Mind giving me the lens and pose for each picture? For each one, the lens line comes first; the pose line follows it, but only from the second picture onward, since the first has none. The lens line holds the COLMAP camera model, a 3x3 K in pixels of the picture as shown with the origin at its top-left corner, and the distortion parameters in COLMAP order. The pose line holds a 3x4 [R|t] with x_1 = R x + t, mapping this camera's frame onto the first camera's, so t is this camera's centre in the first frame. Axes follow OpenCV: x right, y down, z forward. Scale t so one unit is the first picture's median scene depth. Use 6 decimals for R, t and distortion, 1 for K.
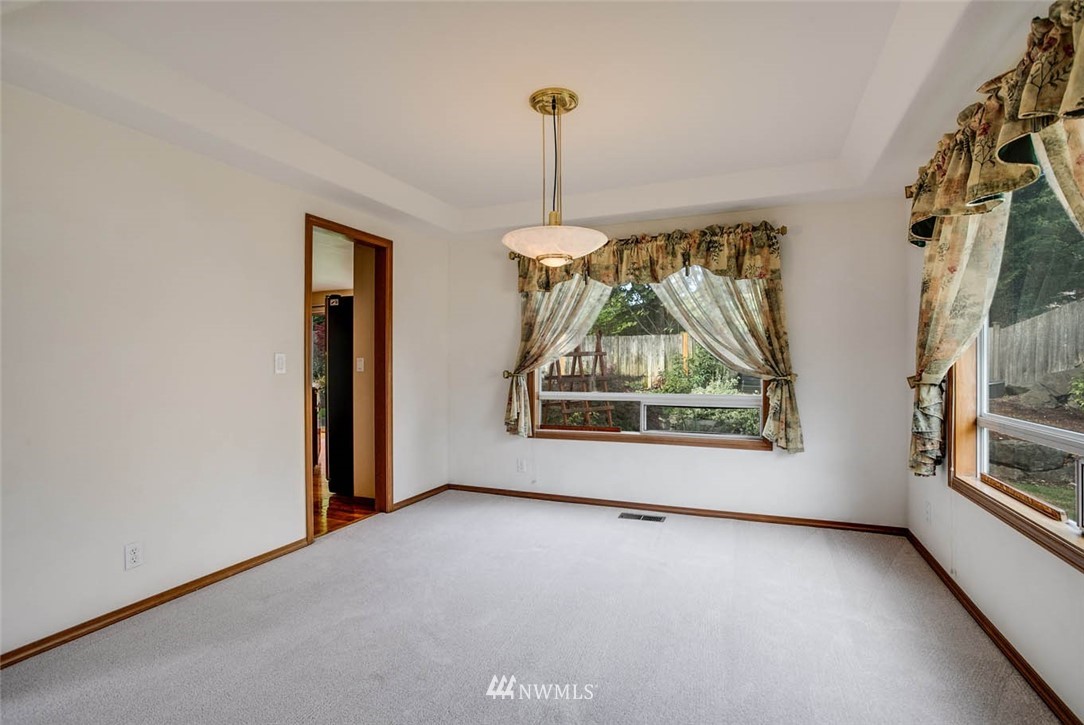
lens RADIAL K [[519.6, 0, 540.3], [0, 519.6, 350.3], [0, 0, 1]] dist [-0.052553, 0.028256]
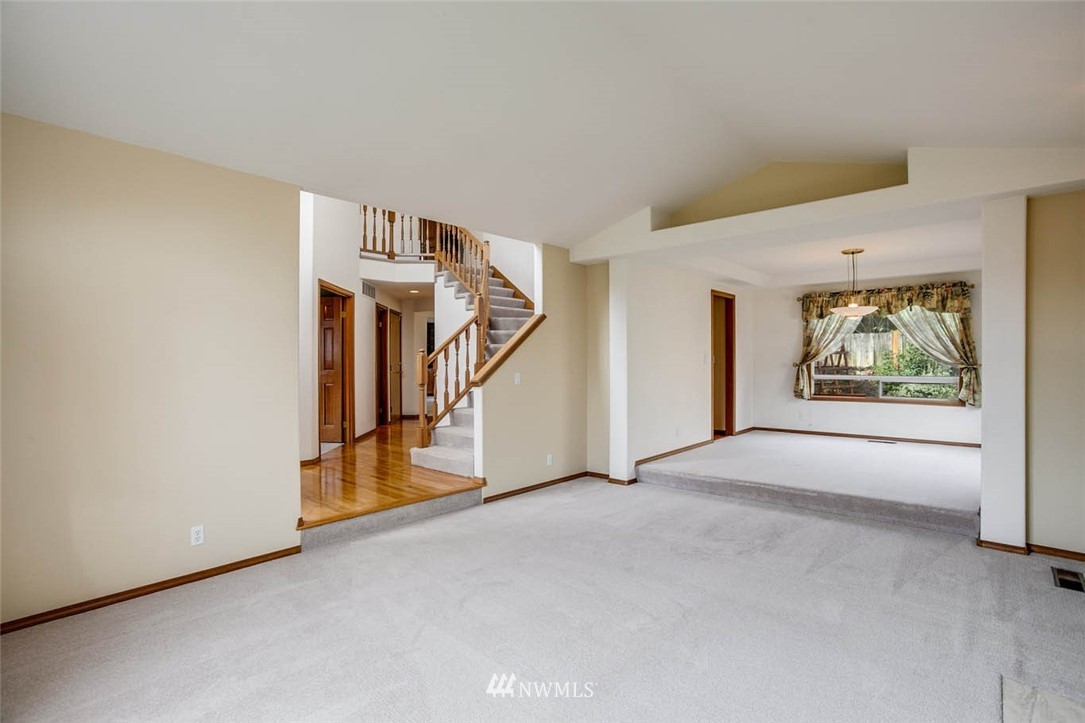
lens RADIAL K [[526.0, 0, 535.6], [0, 526.0, 360.9], [0, 0, 1]] dist [-0.054515, 0.026653]
pose [[0.948389, -0.002238, -0.317102, -0.399999], [0.011091, 0.999597, 0.026115, -0.029482], [0.316916, -0.028284, 0.948032, -1.159174]]
